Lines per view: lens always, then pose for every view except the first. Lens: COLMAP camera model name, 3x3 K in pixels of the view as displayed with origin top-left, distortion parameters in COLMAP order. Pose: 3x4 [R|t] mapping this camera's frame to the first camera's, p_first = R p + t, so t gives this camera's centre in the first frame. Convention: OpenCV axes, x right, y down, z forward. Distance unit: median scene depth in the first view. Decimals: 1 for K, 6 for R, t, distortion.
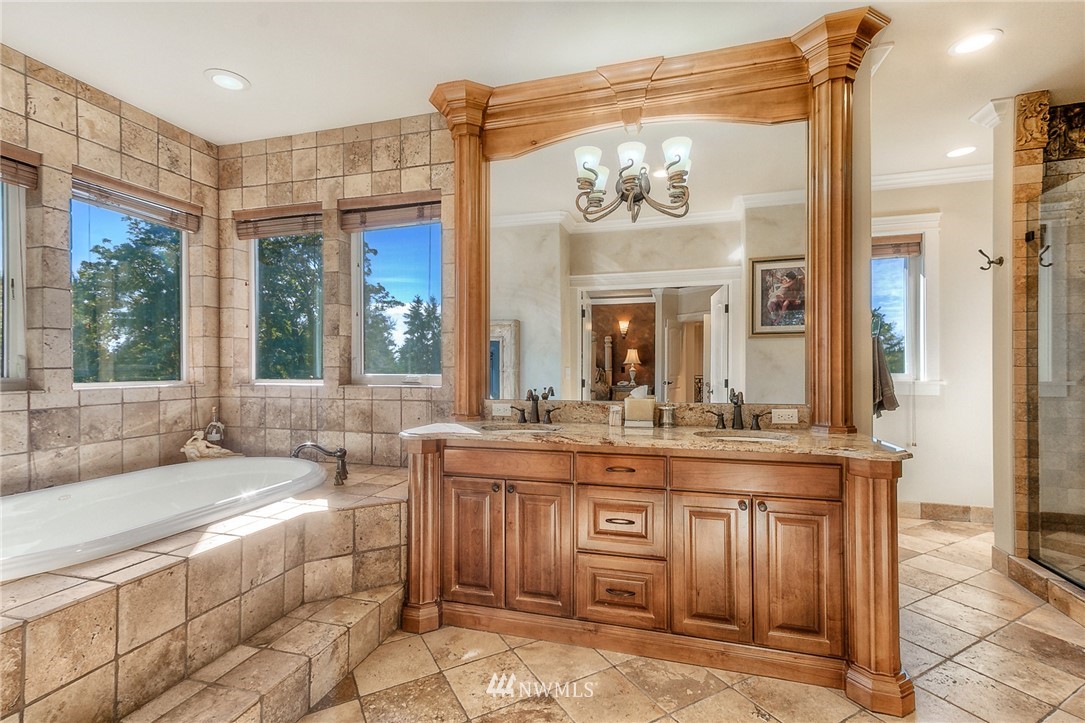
lens RADIAL K [[498.3, 0, 541.3], [0, 498.3, 364.2], [0, 0, 1]] dist [0.001619, 0.001182]
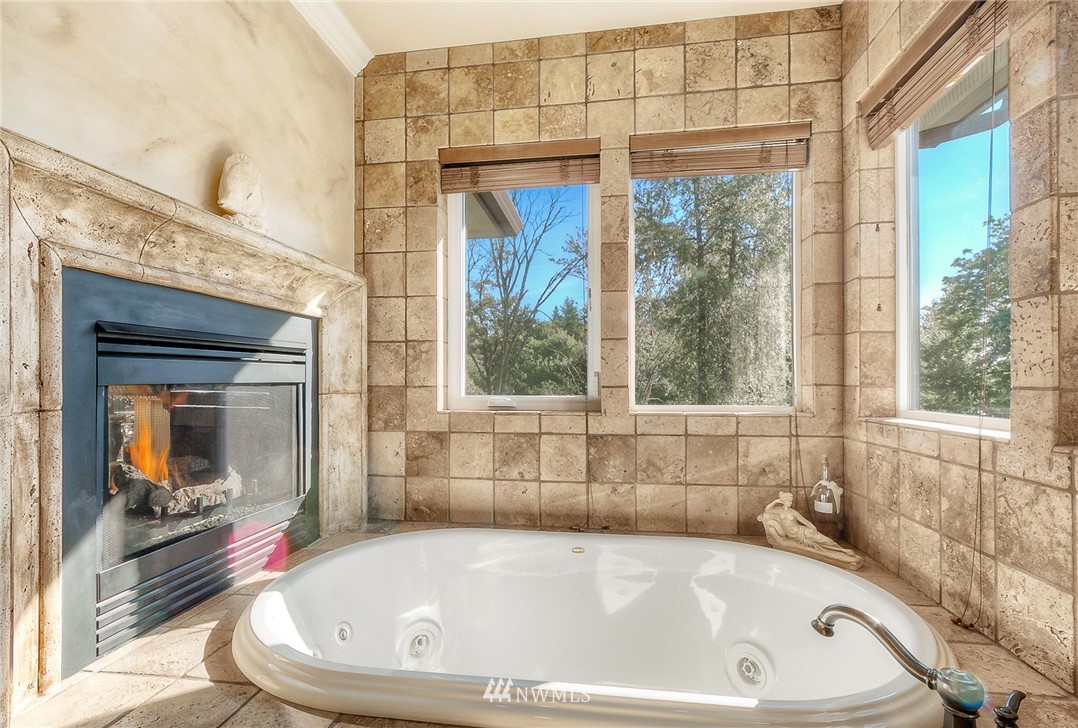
lens RADIAL K [[495.1, 0, 570.8], [0, 495.1, 379.9], [0, 0, 1]] dist [0.001619, 0.001182]
pose [[0.133810, -0.003298, -0.991002, -0.131327], [0.006462, 0.999976, -0.002455, -0.001737], [0.990986, -0.006076, 0.133828, 0.668403]]
